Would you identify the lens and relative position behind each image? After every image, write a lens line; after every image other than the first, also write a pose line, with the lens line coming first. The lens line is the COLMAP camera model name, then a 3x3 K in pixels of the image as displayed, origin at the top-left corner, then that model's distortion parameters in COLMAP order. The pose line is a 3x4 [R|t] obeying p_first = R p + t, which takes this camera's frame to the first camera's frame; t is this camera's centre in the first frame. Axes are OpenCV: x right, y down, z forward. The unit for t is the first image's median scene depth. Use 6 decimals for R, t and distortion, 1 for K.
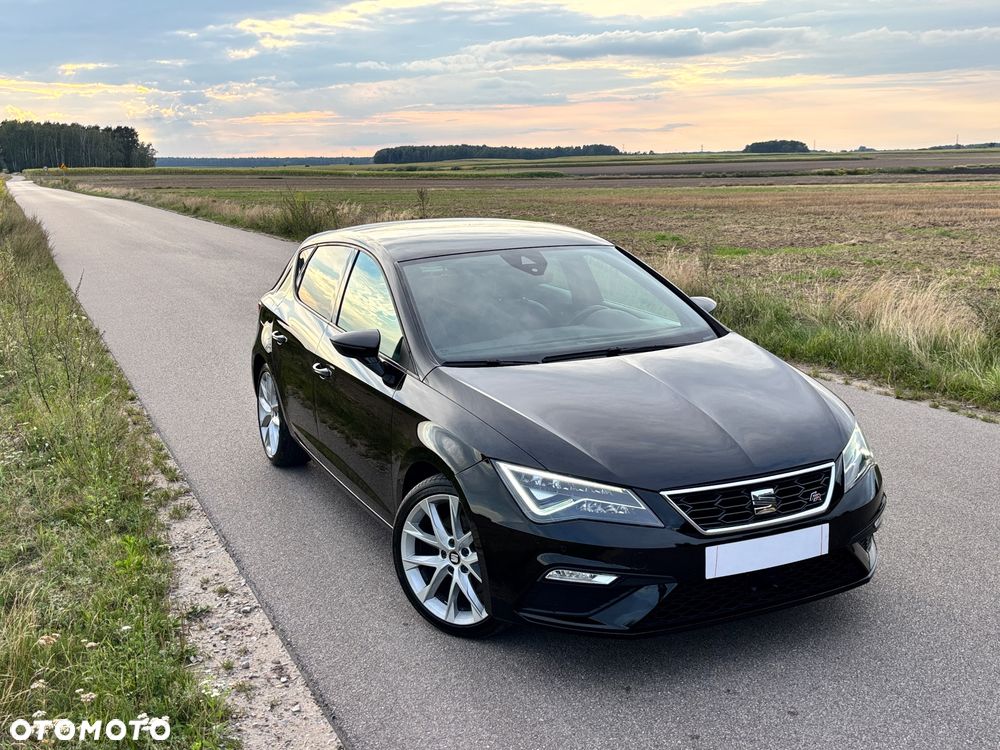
lens RADIAL K [[1117.8, 0, 499.4], [0, 1117.8, 402.1], [0, 0, 1]] dist [0.018175, 0.000000]
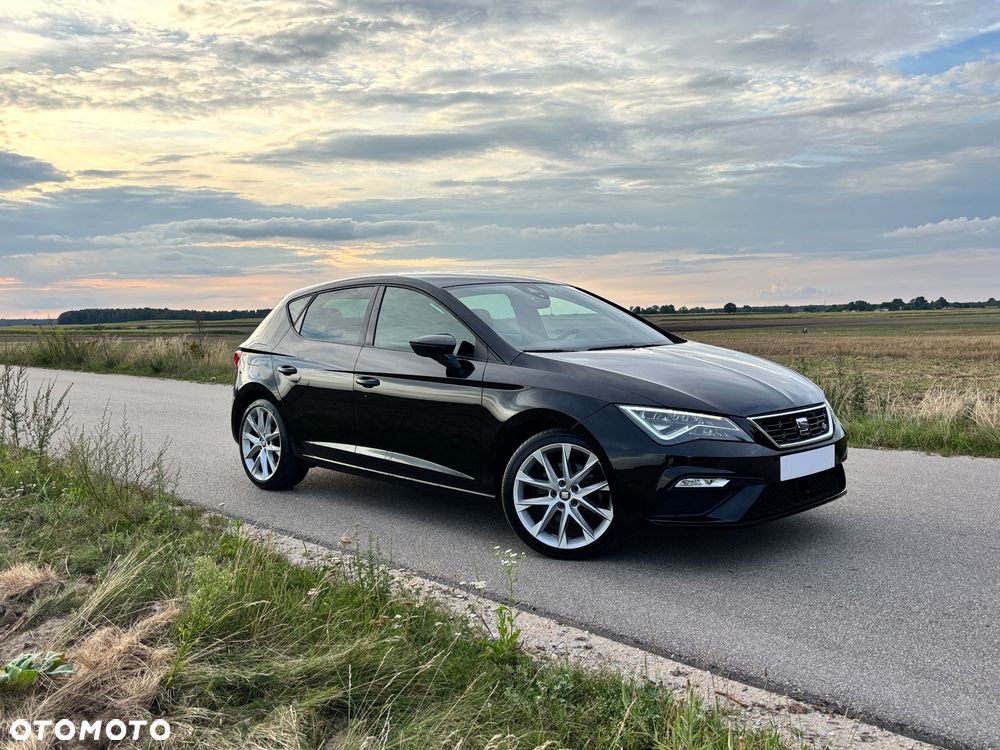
lens RADIAL K [[944.4, 0, 508.2], [0, 944.4, 394.1], [0, 0, 1]] dist [0.018836, 0.000000]
pose [[0.945157, -0.020897, 0.325947, -0.444856], [0.065491, 0.989809, -0.126447, 0.157400], [-0.319983, 0.140859, 0.936893, 0.012060]]
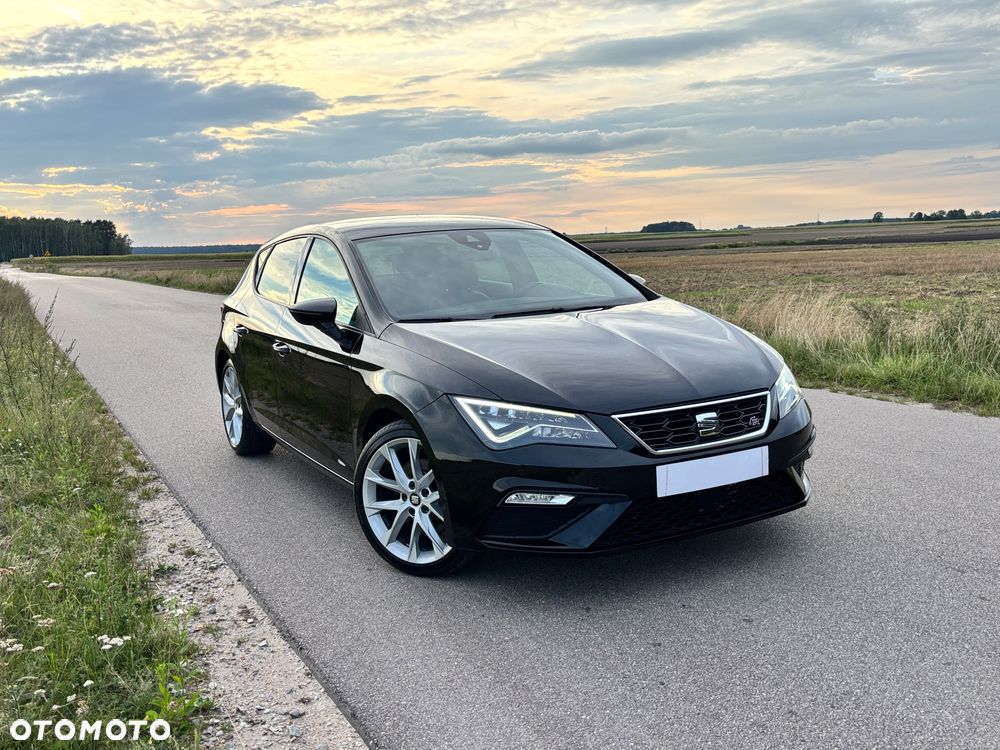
lens RADIAL K [[974.7, 0, 498.8], [0, 974.7, 379.9], [0, 0, 1]] dist [0.014885, 0.000000]
pose [[0.997595, -0.030476, 0.062257, -0.015367], [0.034919, 0.996825, -0.071562, 0.096346], [-0.059878, 0.073564, 0.995491, 0.083013]]
